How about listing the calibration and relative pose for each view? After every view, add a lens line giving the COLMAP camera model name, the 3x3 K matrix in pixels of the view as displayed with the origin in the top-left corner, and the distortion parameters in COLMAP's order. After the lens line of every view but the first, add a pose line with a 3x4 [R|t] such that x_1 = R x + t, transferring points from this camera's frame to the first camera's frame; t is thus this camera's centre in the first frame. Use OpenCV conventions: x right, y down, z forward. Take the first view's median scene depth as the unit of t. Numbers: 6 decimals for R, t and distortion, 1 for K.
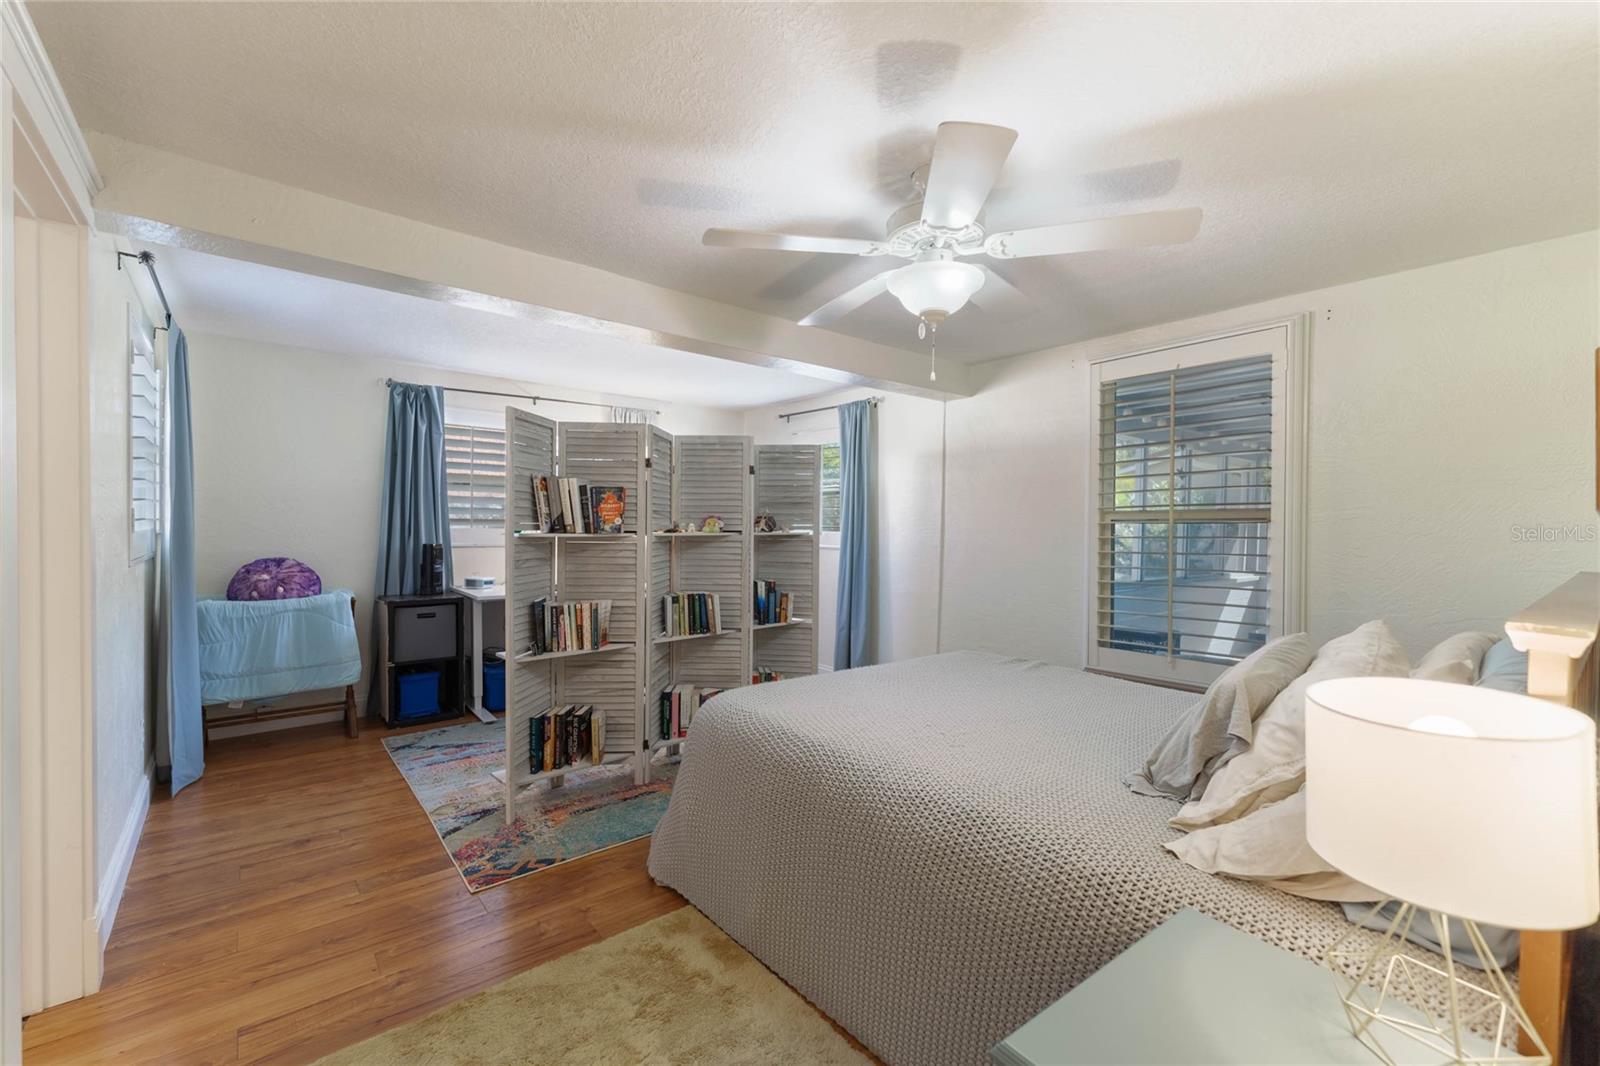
lens RADIAL K [[677.2, 0, 795.4], [0, 677.2, 529.2], [0, 0, 1]] dist [0.008475, -0.000973]
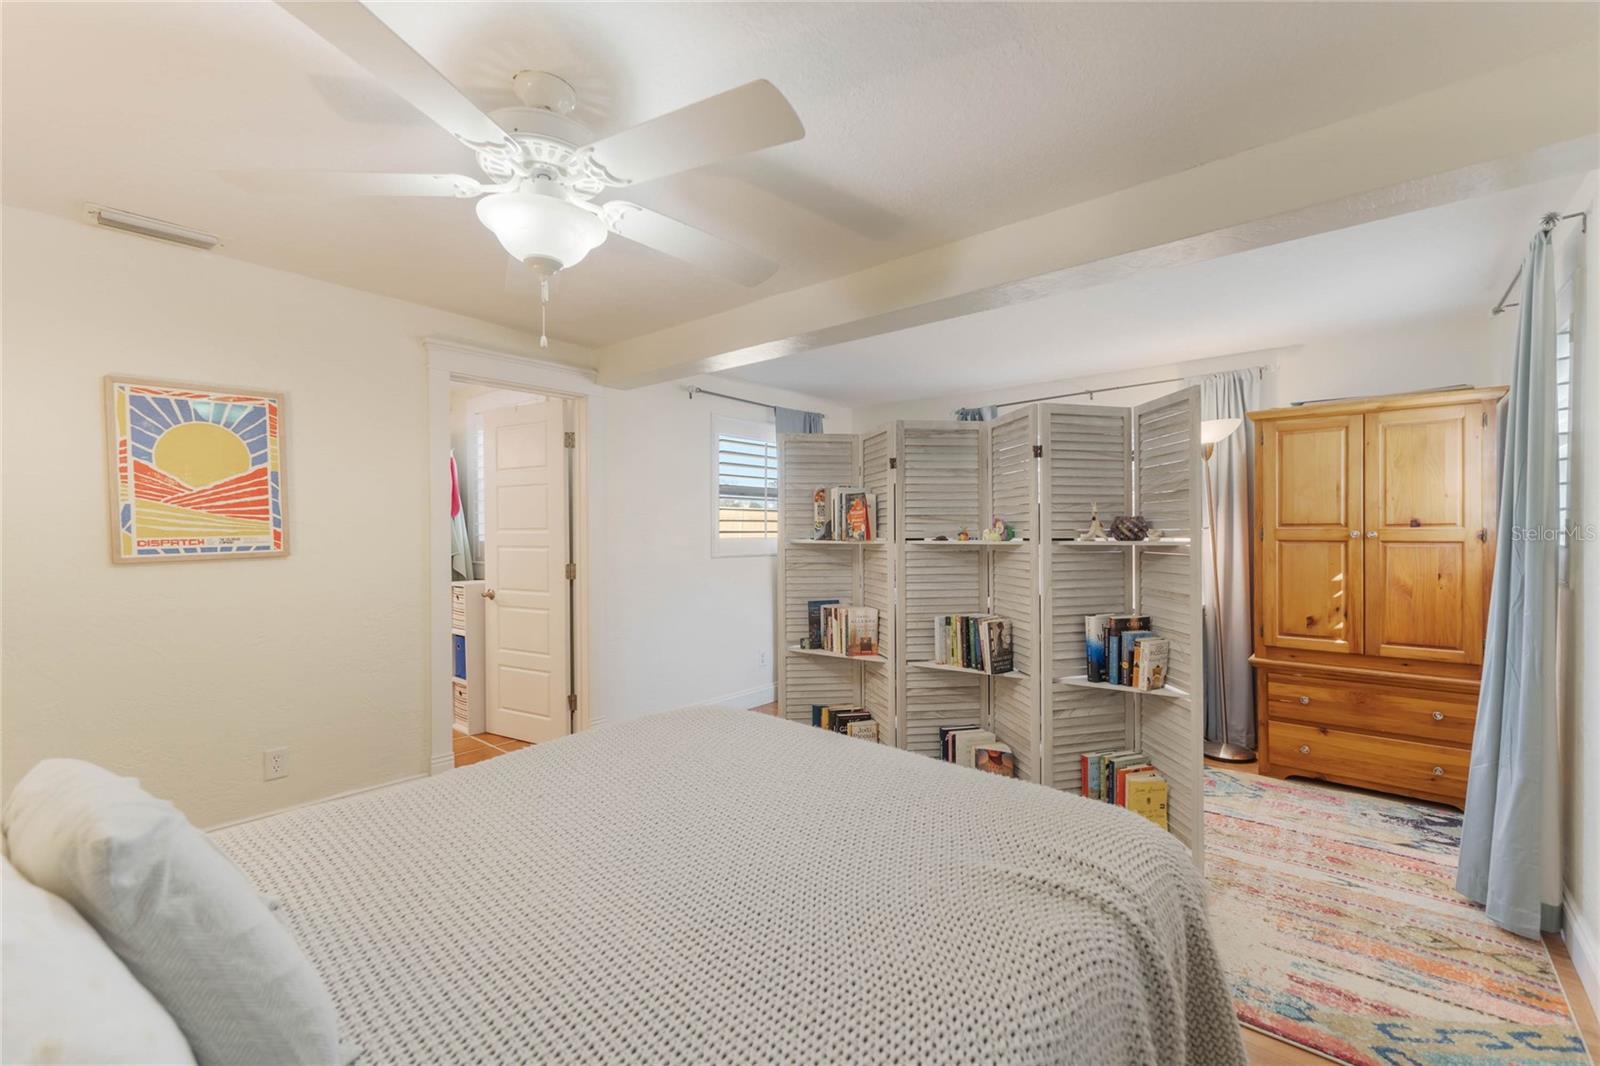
lens RADIAL K [[677.2, 0, 789.4], [0, 677.2, 535.0], [0, 0, 1]] dist [0.008475, -0.000973]
pose [[0.170255, -0.001290, -0.985399, 0.605235], [0.000476, 0.999999, -0.001227, -0.001134], [0.985400, -0.000260, 0.170255, 0.656068]]
